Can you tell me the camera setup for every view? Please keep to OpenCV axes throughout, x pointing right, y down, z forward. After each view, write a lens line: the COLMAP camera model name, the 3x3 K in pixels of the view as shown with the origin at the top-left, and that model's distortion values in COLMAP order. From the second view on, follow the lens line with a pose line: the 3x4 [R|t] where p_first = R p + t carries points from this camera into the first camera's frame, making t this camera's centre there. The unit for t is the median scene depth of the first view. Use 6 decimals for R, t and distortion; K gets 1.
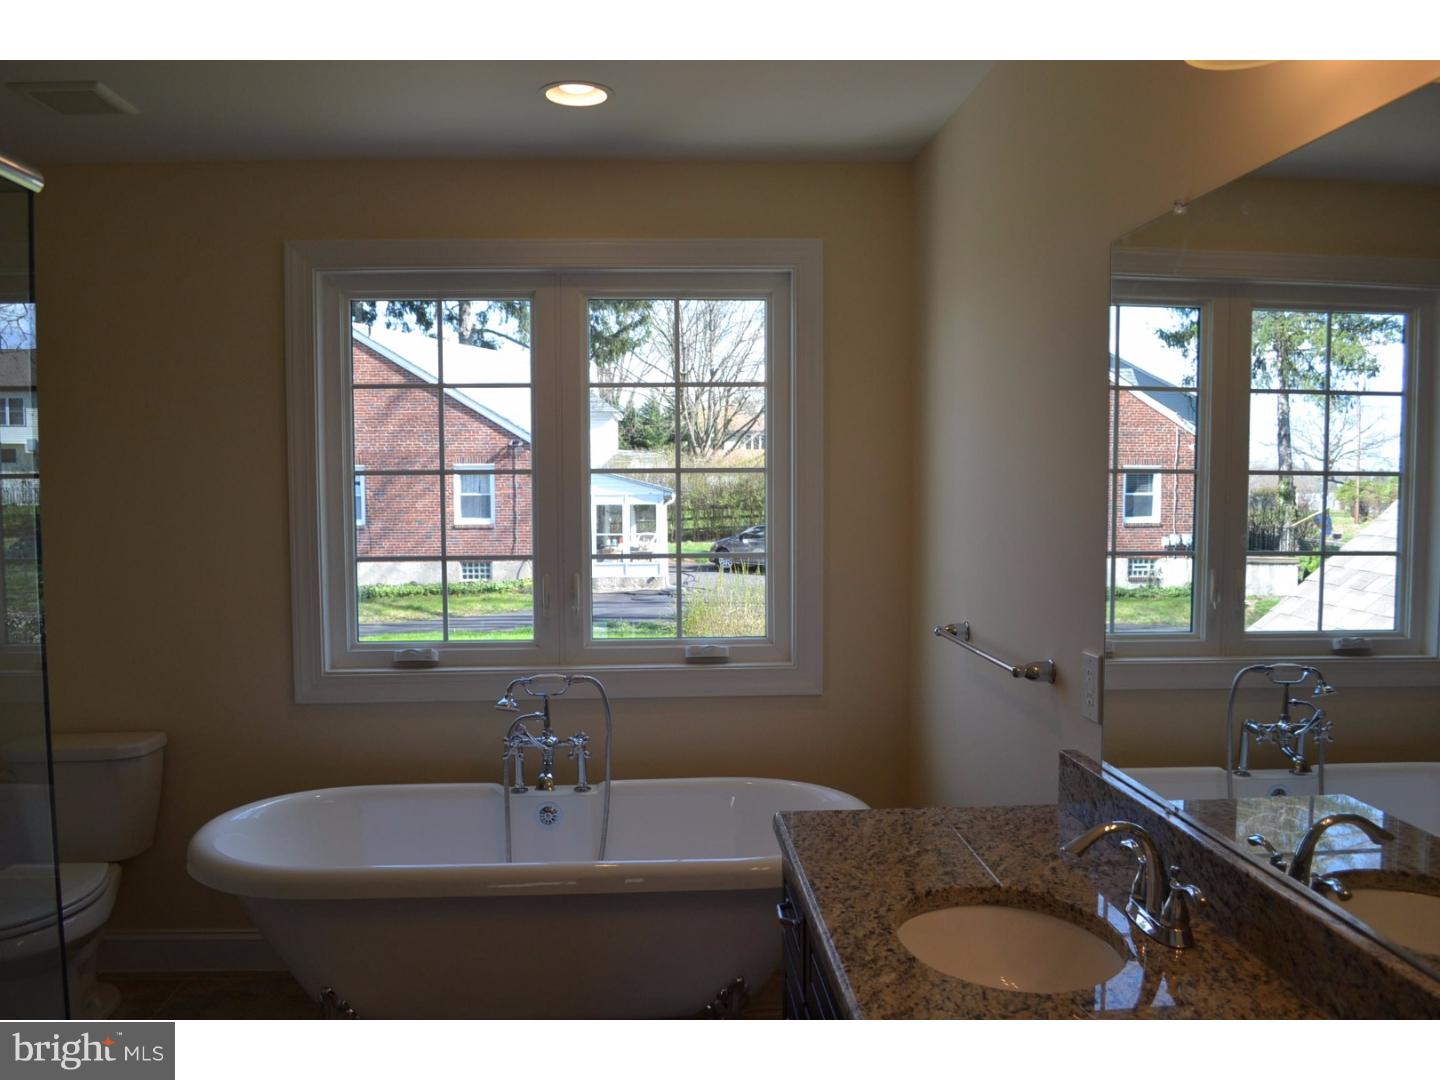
lens RADIAL K [[1147.1, 0, 712.4], [0, 1147.1, 551.0], [0, 0, 1]] dist [-0.079940, 0.006590]
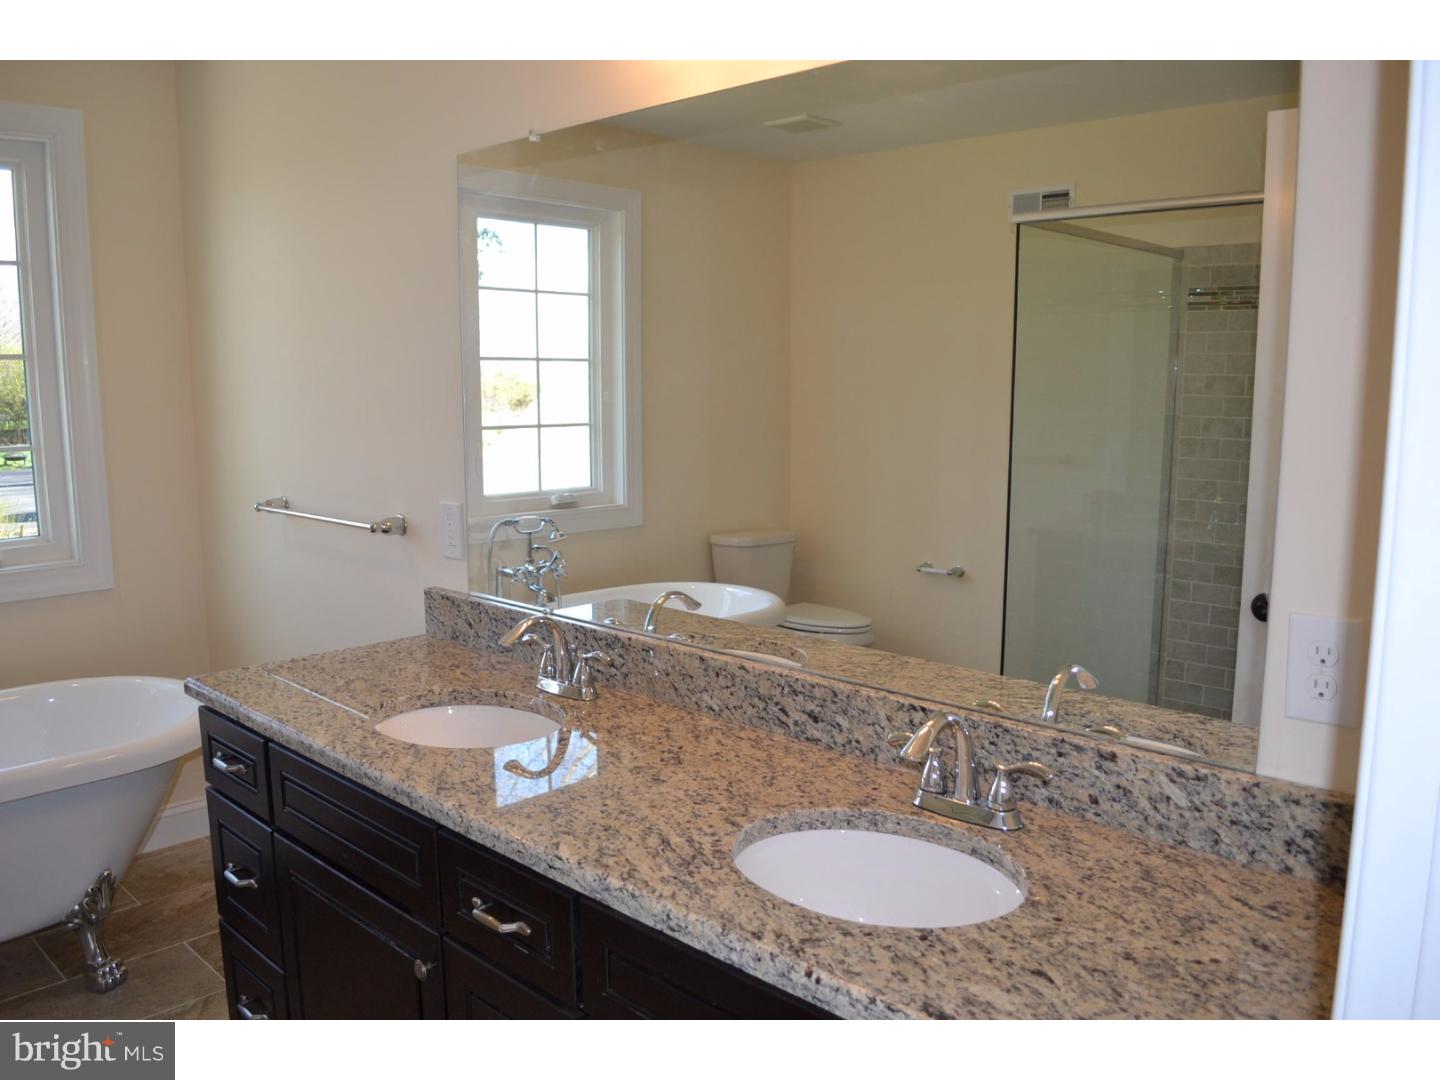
lens RADIAL K [[1147.1, 0, 712.4], [0, 1147.1, 551.0], [0, 0, 1]] dist [-0.079940, 0.006590]
pose [[0.738032, -0.100598, 0.667225, -0.262709], [0.042048, 0.993759, 0.103321, 0.026965], [-0.673455, -0.048199, 0.737656, -0.076110]]
